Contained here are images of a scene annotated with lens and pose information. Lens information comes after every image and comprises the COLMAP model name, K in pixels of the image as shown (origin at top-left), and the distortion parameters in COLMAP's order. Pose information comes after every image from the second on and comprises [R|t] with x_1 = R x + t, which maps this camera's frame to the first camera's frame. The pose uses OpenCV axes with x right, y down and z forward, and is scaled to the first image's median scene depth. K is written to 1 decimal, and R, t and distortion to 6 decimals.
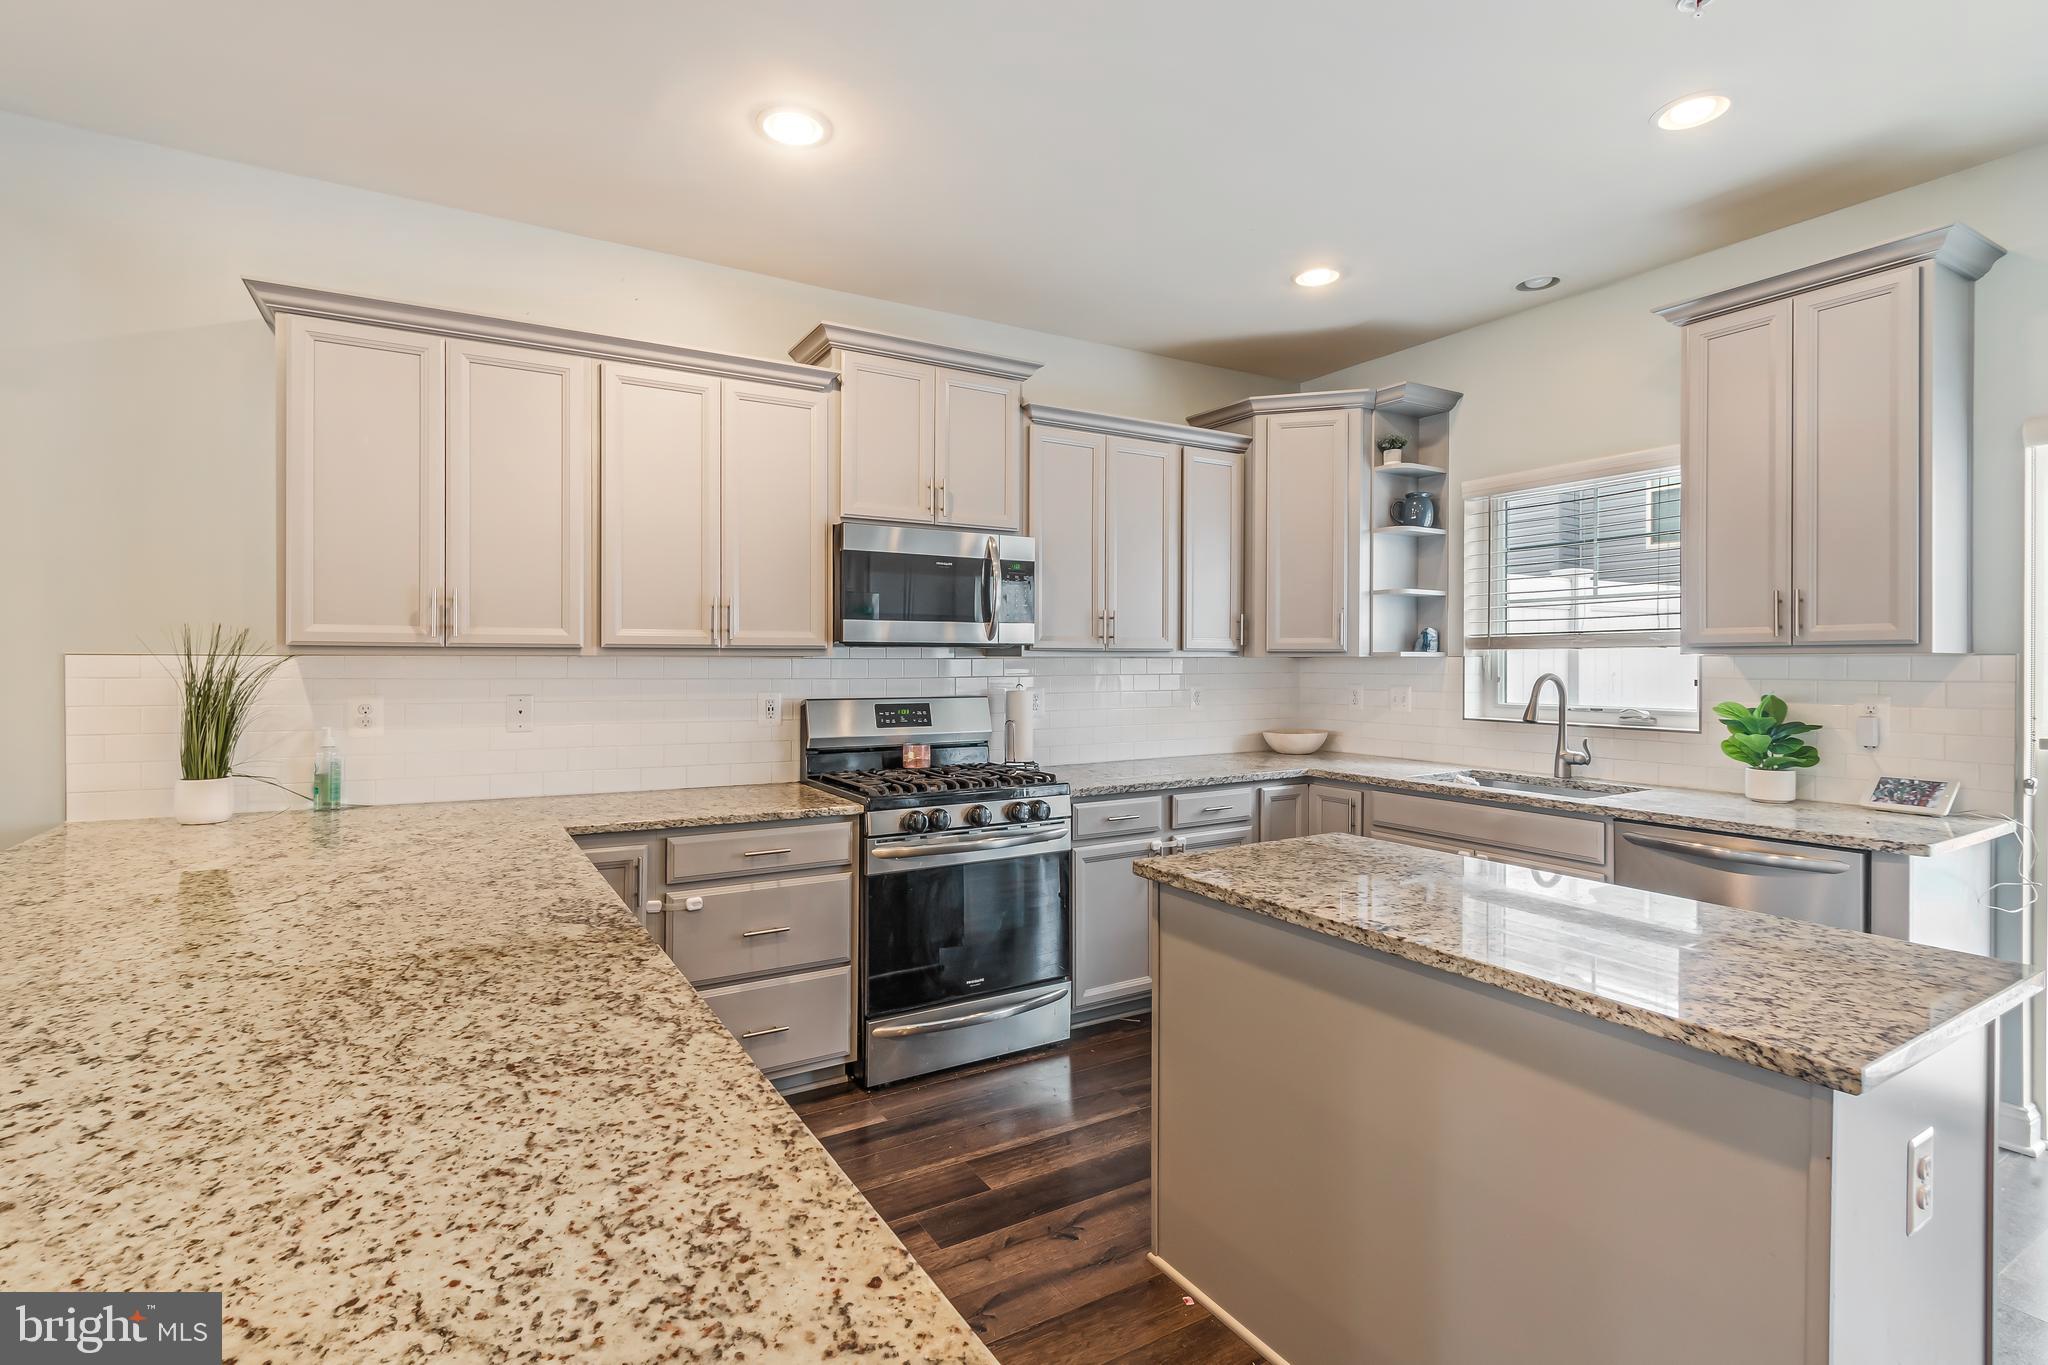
lens RADIAL K [[956.4, 0, 1022.6], [0, 956.4, 664.0], [0, 0, 1]] dist [0.002219, -0.000477]
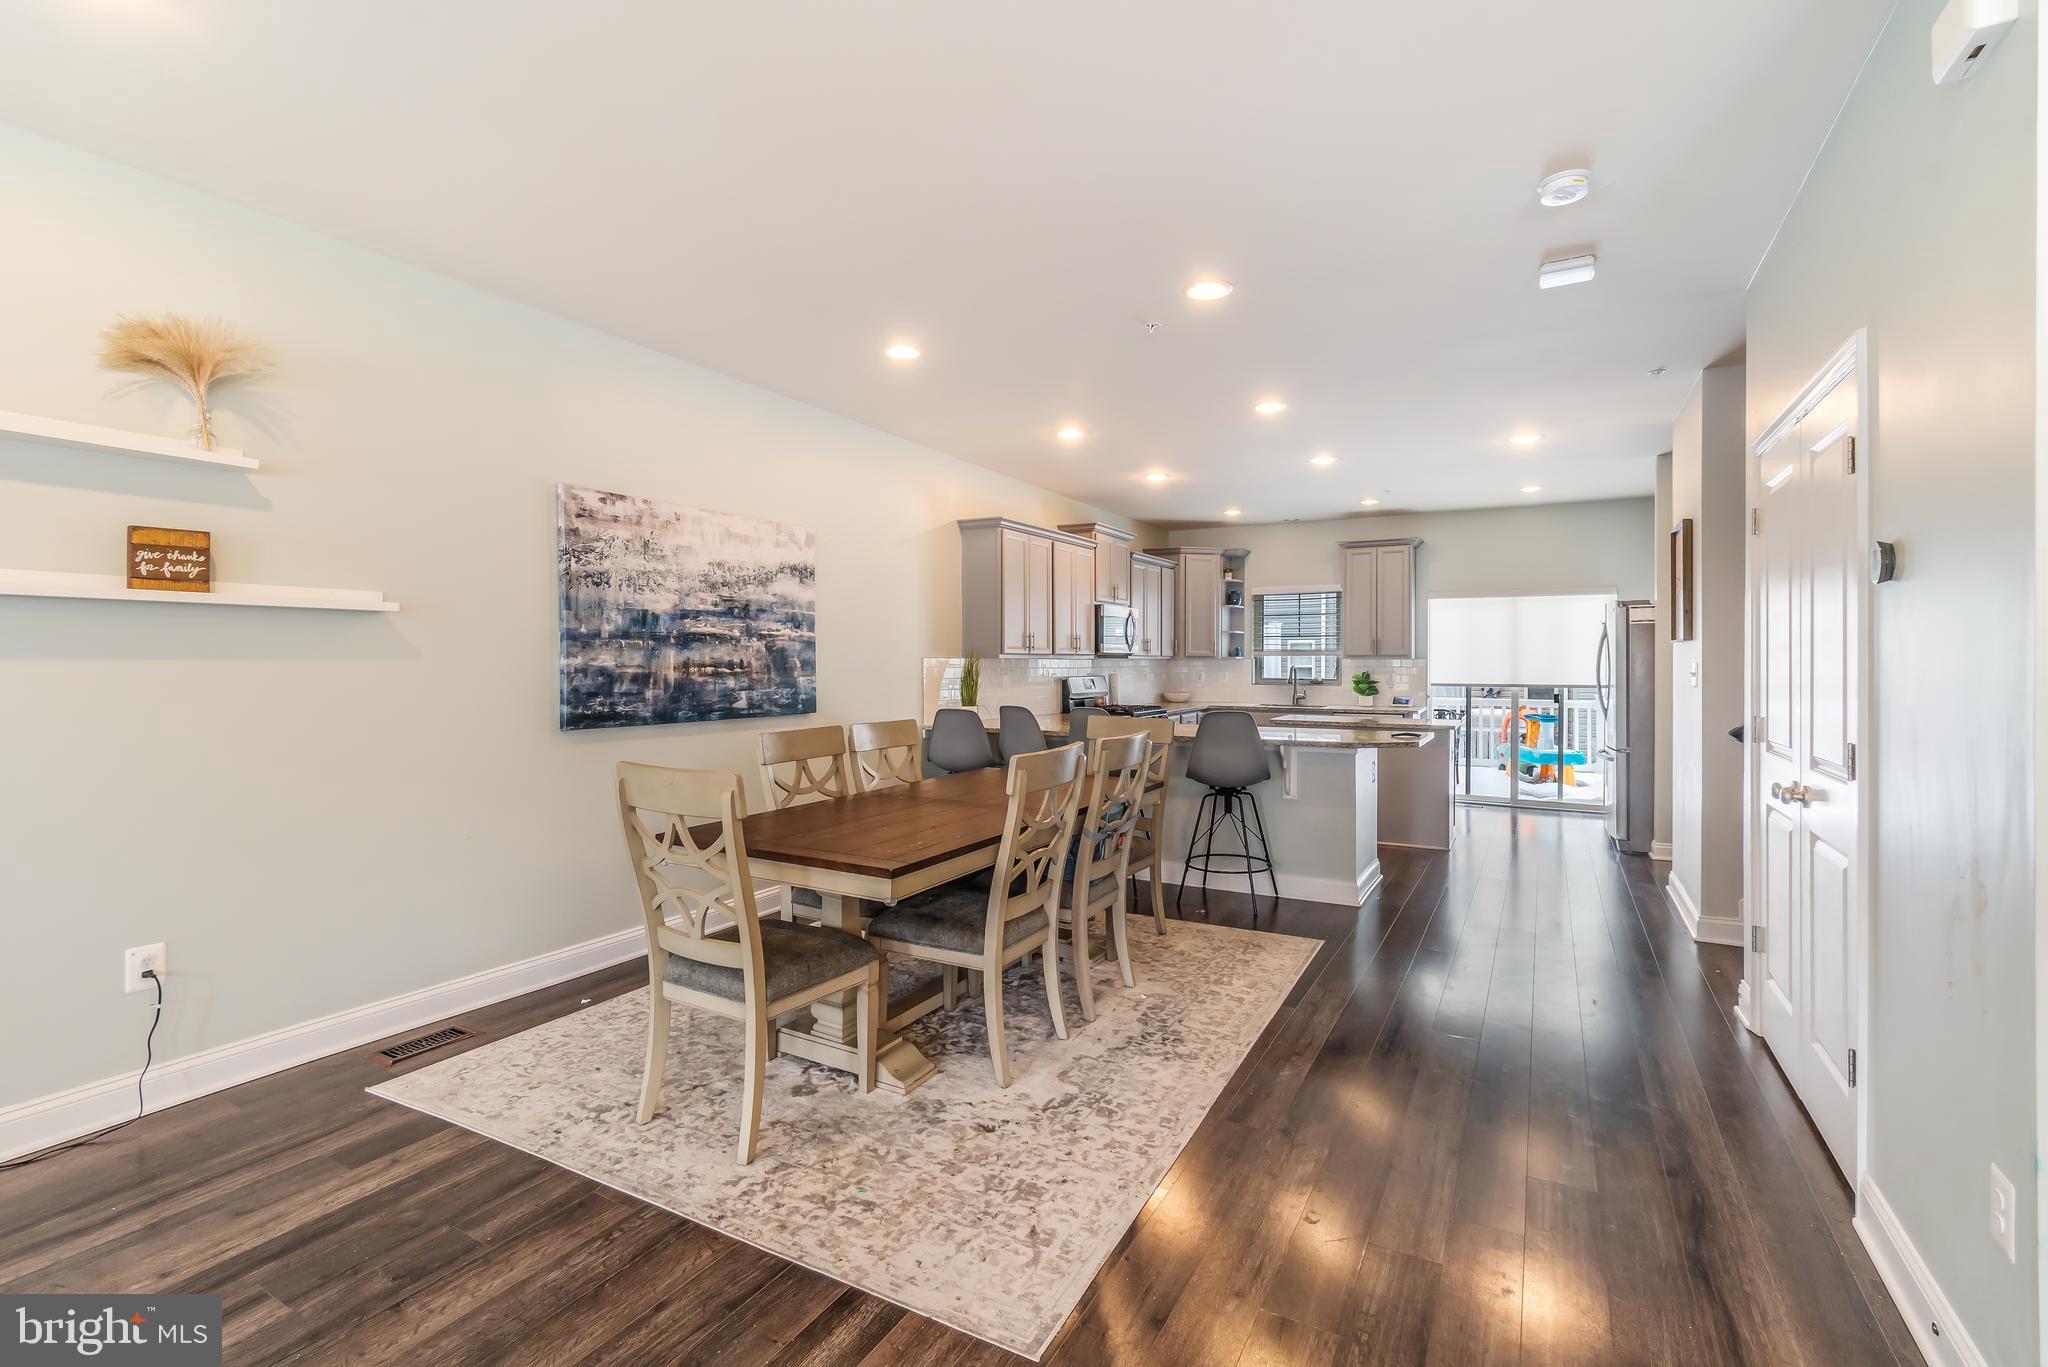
lens RADIAL K [[926.6, 0, 1017.8], [0, 926.6, 664.3], [0, 0, 1]] dist [-0.000231, 0.000074]
pose [[0.868225, -0.000663, 0.496171, -1.383067], [-0.000140, 0.999999, 0.001582, 0.002759], [-0.496171, -0.001443, 0.868224, -0.854075]]
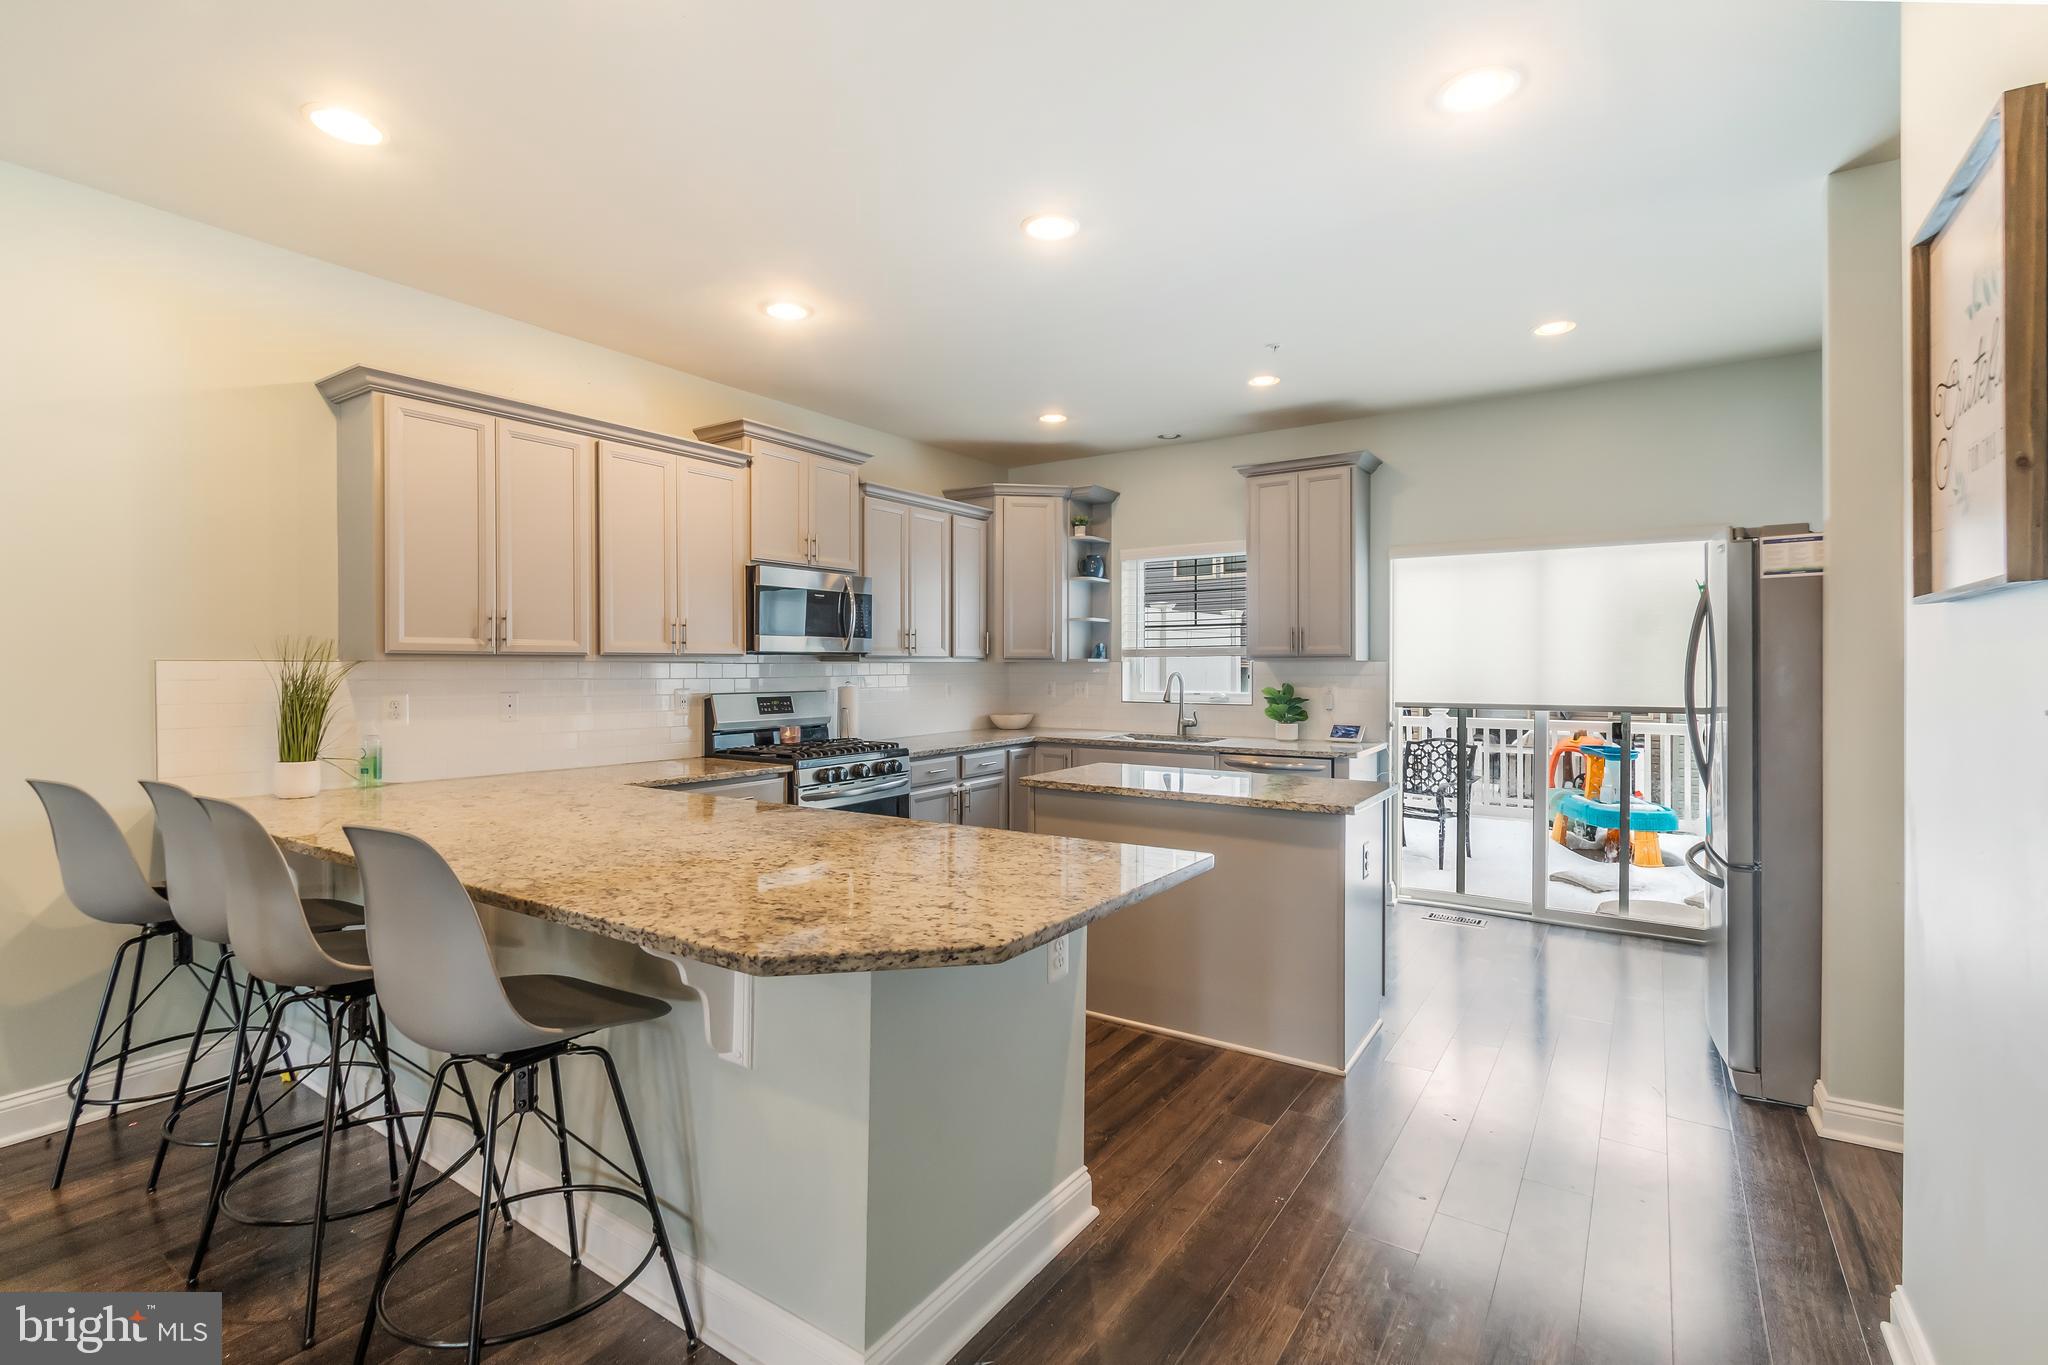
lens RADIAL K [[927.6, 0, 1015.9], [0, 927.6, 669.8], [0, 0, 1]] dist [0.000831, -0.000856]
pose [[0.906721, -0.003170, 0.421720, -0.370603], [0.002274, 0.999994, 0.002628, 0.001026], [-0.421725, -0.001424, 0.906723, -0.332711]]
